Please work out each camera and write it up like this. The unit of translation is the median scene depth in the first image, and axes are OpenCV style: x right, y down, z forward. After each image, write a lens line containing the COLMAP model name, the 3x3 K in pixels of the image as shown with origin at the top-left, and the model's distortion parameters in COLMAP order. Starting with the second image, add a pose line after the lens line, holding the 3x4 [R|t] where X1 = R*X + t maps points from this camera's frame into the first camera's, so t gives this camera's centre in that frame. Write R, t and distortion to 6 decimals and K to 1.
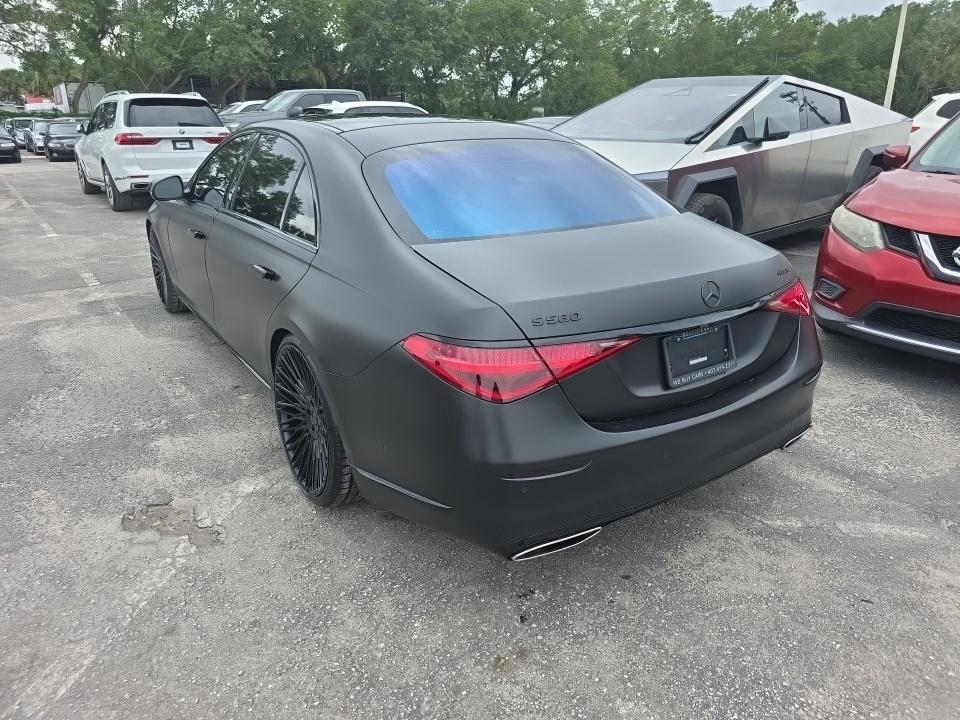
lens RADIAL K [[648.9, 0, 478.0], [0, 648.9, 356.7], [0, 0, 1]] dist [0.033272, -0.030424]
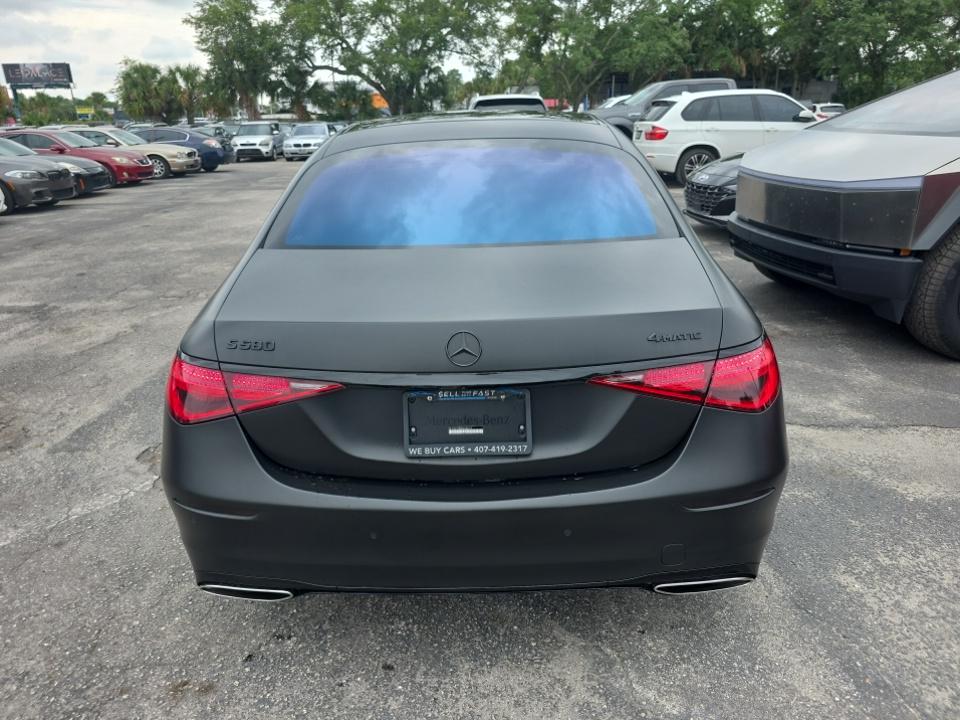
lens RADIAL K [[648.9, 0, 478.0], [0, 648.9, 356.7], [0, 0, 1]] dist [0.033272, -0.030424]
pose [[0.819521, 0.174342, -0.545885, 0.144848], [-0.168671, 0.983785, 0.060975, -0.024944], [0.547664, 0.042105, 0.835638, 0.071687]]
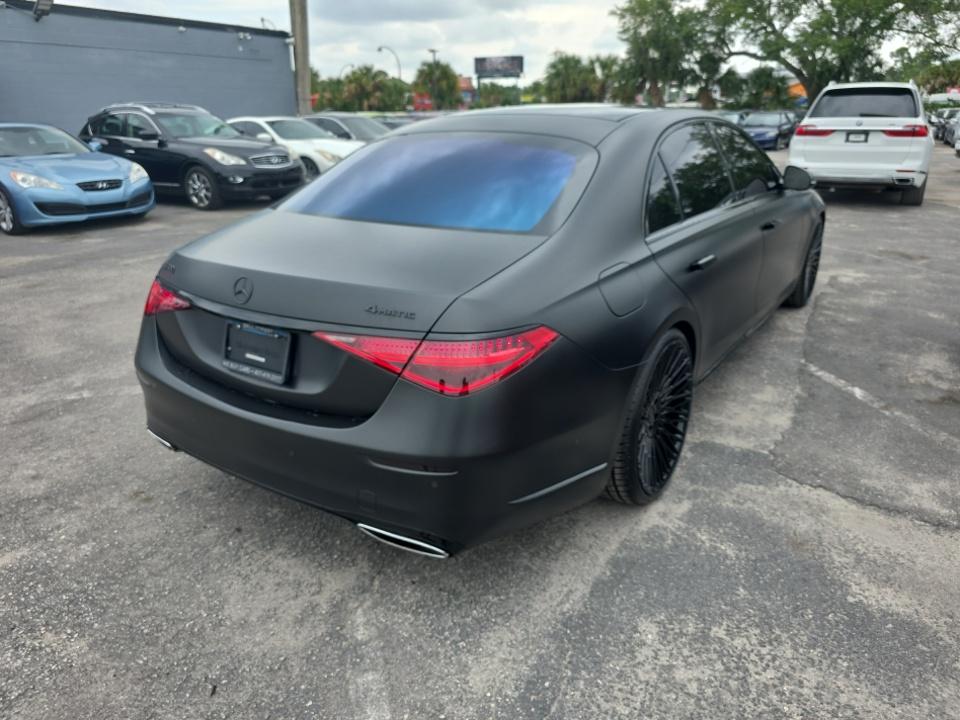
lens RADIAL K [[653.5, 0, 468.6], [0, 653.5, 359.3], [0, 0, 1]] dist [0.004387, -0.007586]
pose [[0.379579, 0.319920, -0.868085, 0.254490], [-0.306379, 0.928831, 0.208339, -0.057093], [0.872956, 0.186882, 0.450581, 0.161465]]
